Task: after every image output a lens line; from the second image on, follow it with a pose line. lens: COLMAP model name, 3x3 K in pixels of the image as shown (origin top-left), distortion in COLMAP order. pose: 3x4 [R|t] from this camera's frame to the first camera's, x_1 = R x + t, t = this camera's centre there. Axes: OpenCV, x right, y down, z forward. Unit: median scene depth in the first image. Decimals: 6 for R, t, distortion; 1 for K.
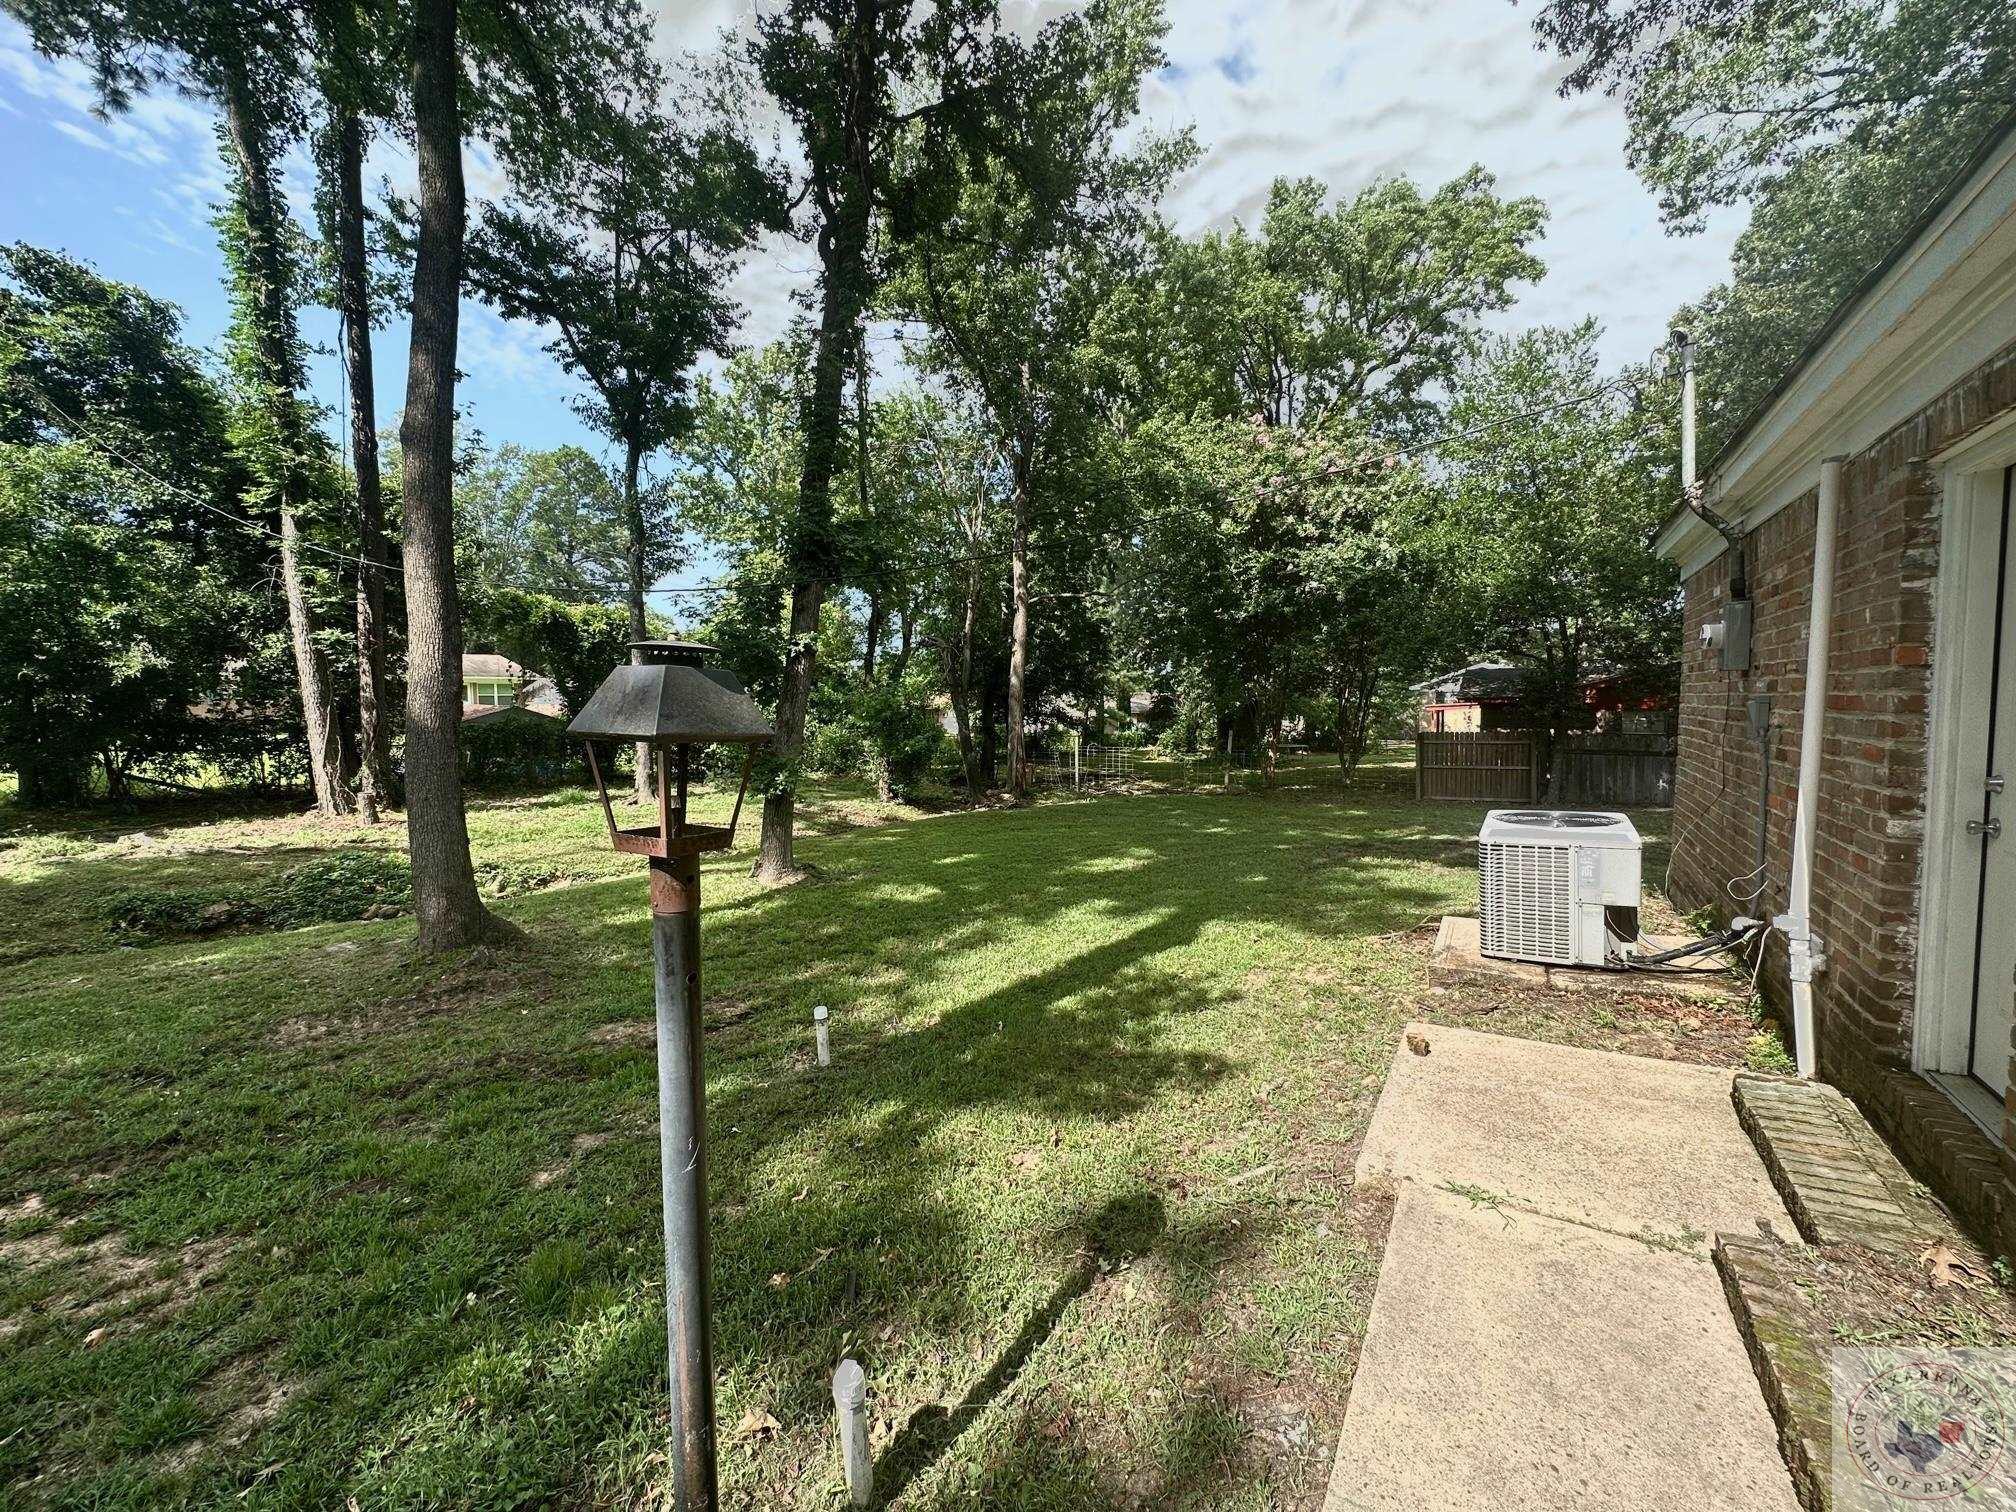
lens RADIAL K [[802.9, 0, 1008.0], [0, 802.9, 756.0], [0, 0, 1]] dist [-0.002998, 0.000466]
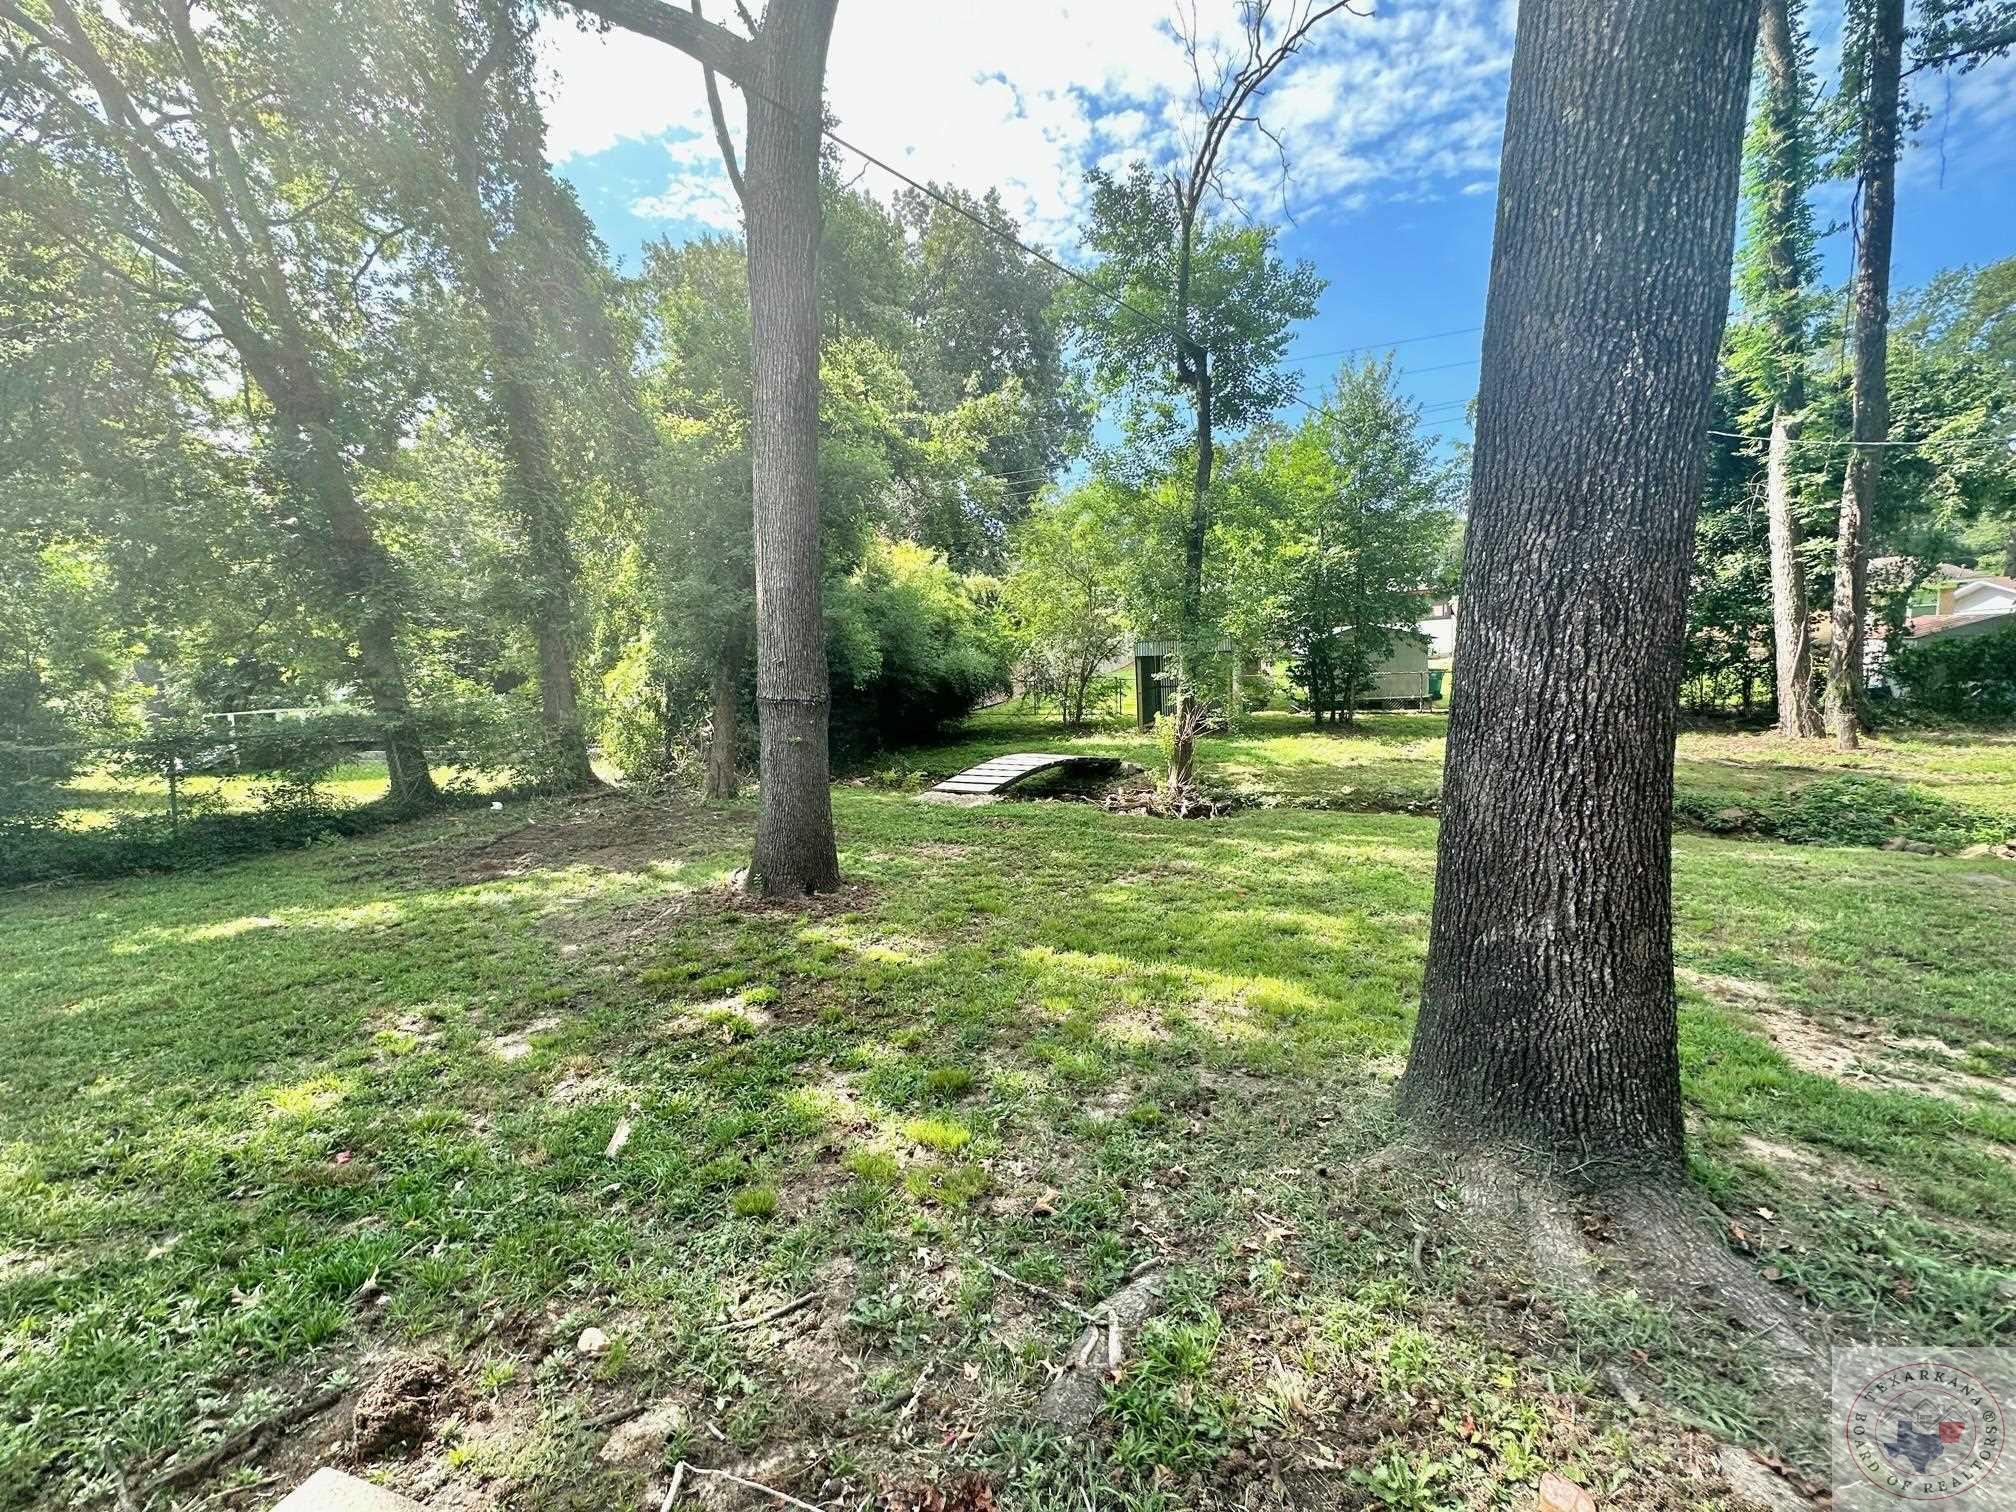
lens RADIAL K [[802.9, 0, 1008.0], [0, 802.9, 756.0], [0, 0, 1]] dist [-0.002998, 0.000466]
pose [[0.208429, 0.097293, -0.973186, -0.106592], [-0.010988, 0.995210, 0.097142, 0.014297], [0.977976, -0.009554, 0.208500, -0.123970]]
